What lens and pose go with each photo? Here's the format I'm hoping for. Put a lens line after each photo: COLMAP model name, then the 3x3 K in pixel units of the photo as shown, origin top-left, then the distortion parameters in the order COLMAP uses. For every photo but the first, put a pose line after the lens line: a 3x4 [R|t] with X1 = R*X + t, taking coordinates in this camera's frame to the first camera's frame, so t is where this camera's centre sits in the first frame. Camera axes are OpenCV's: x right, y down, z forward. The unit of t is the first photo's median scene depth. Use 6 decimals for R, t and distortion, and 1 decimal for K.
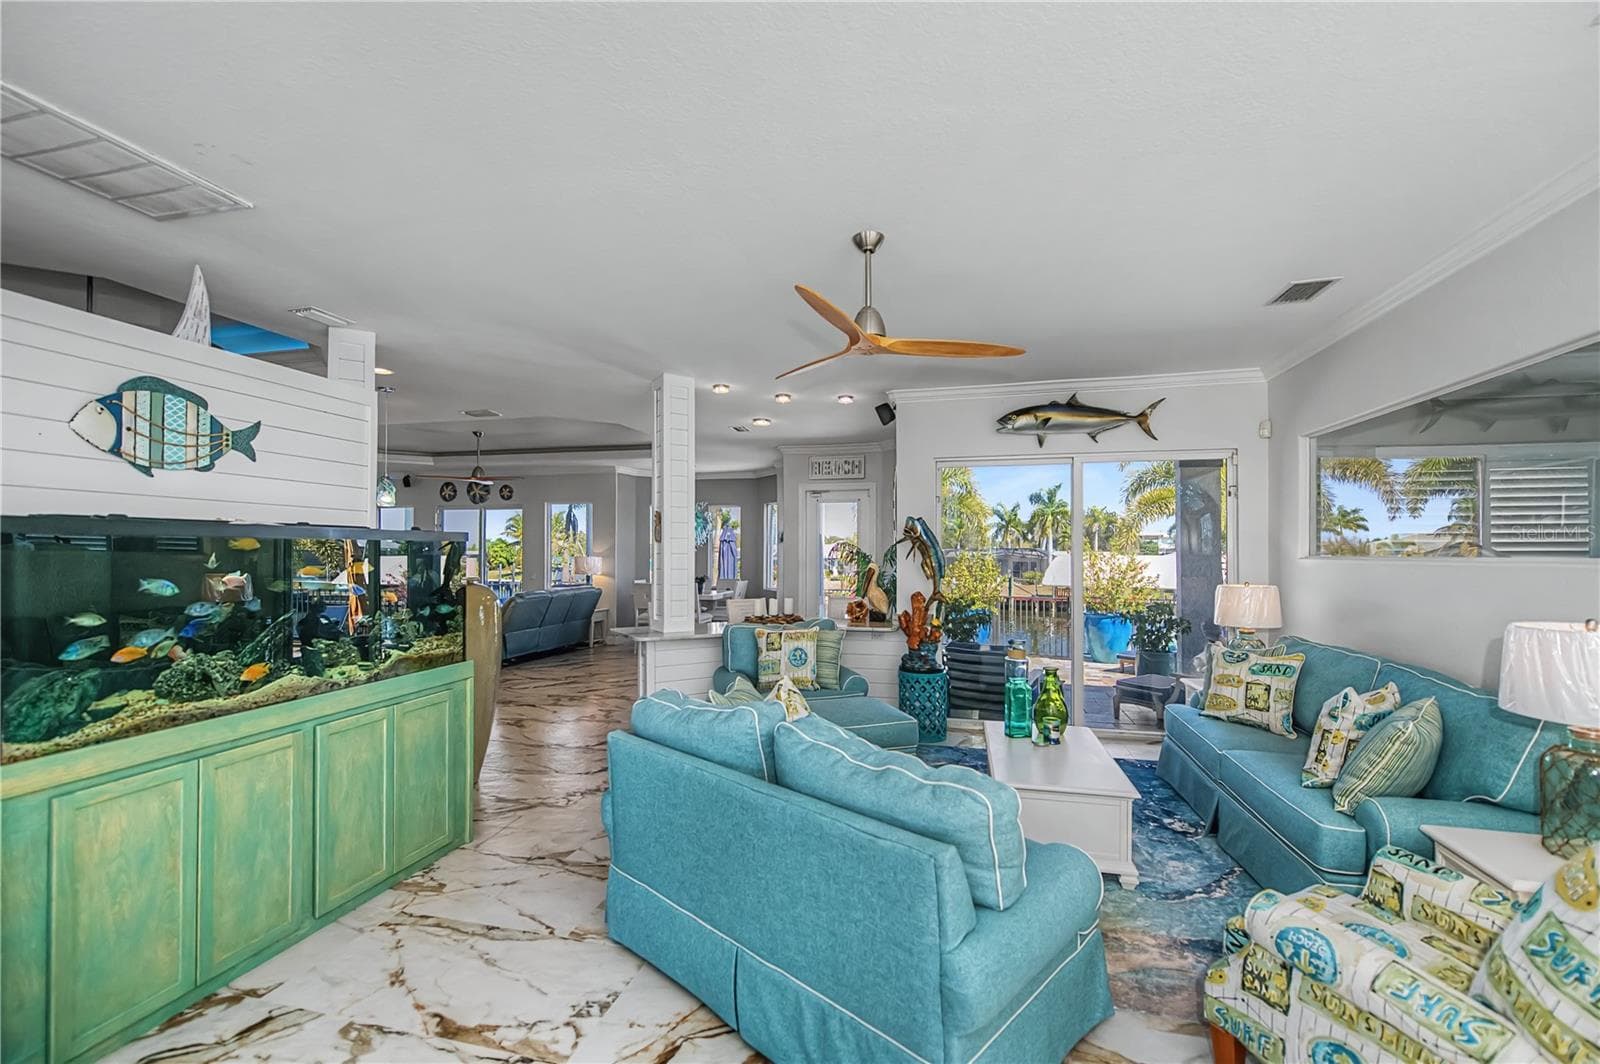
lens RADIAL K [[655.1, 0, 799.6], [0, 655.1, 540.7], [0, 0, 1]] dist [-0.001170, -0.000694]
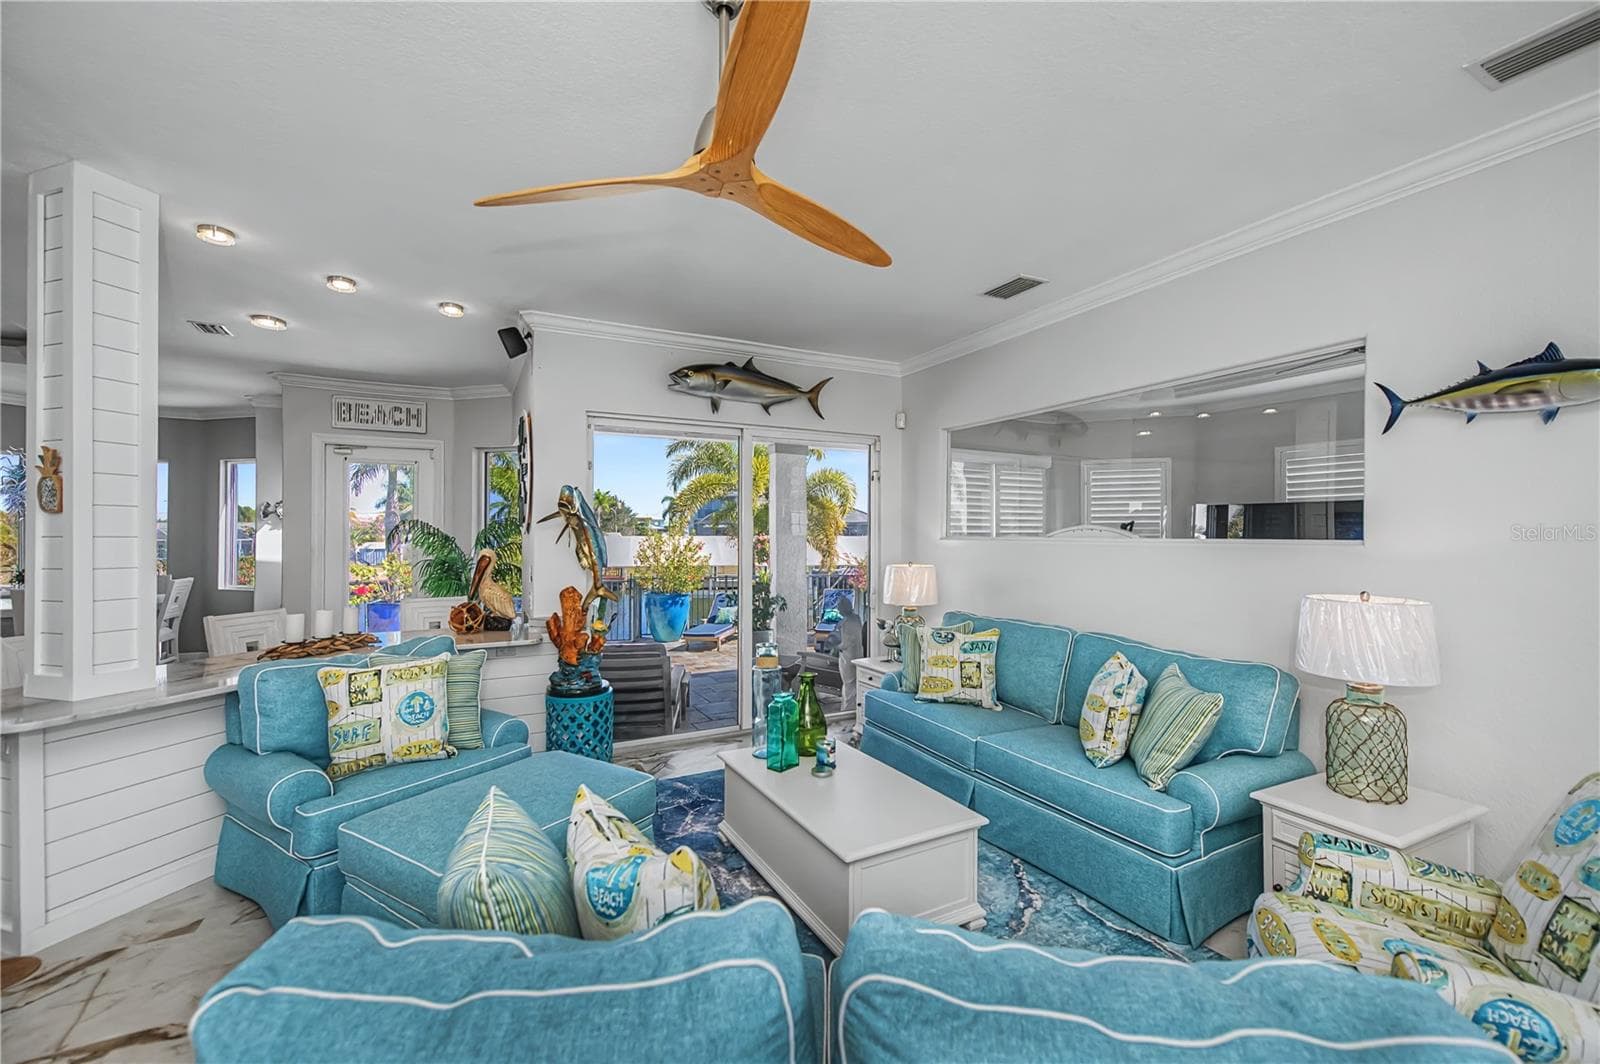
lens RADIAL K [[648.5, 0, 800.0], [0, 648.5, 532.0], [0, 0, 1]] dist [0.001976, -0.002478]
pose [[0.749681, 0.000798, 0.661799, -0.130312], [-0.011650, 0.999860, 0.011991, 0.003967], [-0.661697, -0.016699, 0.749585, 0.312794]]
